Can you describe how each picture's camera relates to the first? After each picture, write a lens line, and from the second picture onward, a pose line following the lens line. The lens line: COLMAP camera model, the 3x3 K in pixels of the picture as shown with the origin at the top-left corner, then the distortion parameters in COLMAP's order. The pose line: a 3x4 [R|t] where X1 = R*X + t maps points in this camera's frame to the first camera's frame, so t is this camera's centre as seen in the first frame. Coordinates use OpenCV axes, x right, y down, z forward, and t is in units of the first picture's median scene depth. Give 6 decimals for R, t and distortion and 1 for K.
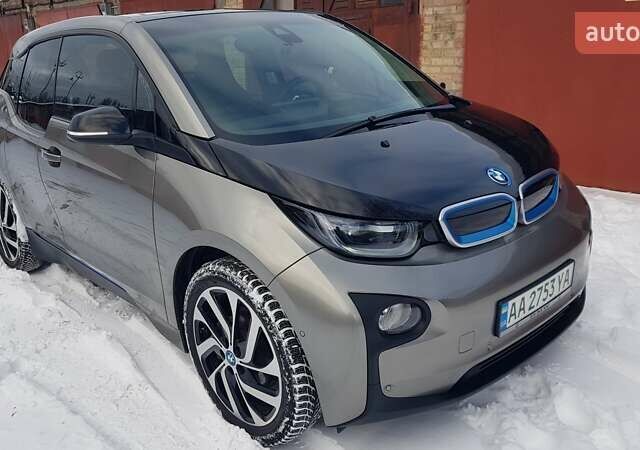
lens RADIAL K [[605.8, 0, 311.5], [0, 605.8, 206.9], [0, 0, 1]] dist [-0.003441, -0.004060]
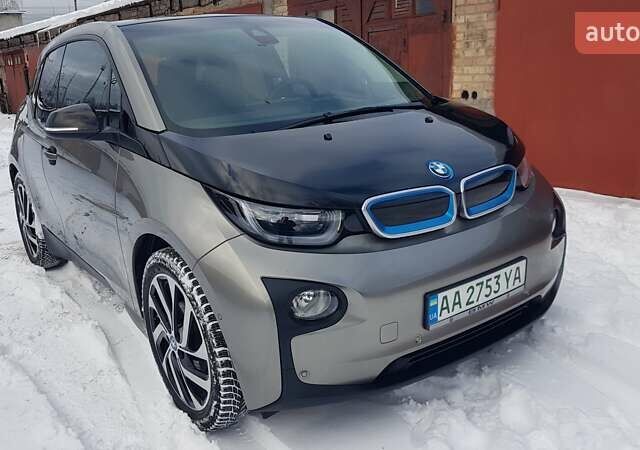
lens RADIAL K [[605.8, 0, 311.5], [0, 605.8, 206.9], [0, 0, 1]] dist [-0.003441, -0.004060]
pose [[0.993558, 0.012762, -0.112604, 0.213081], [-0.015739, 0.999548, -0.025596, 0.039541], [0.112226, 0.027203, 0.993310, -0.007832]]
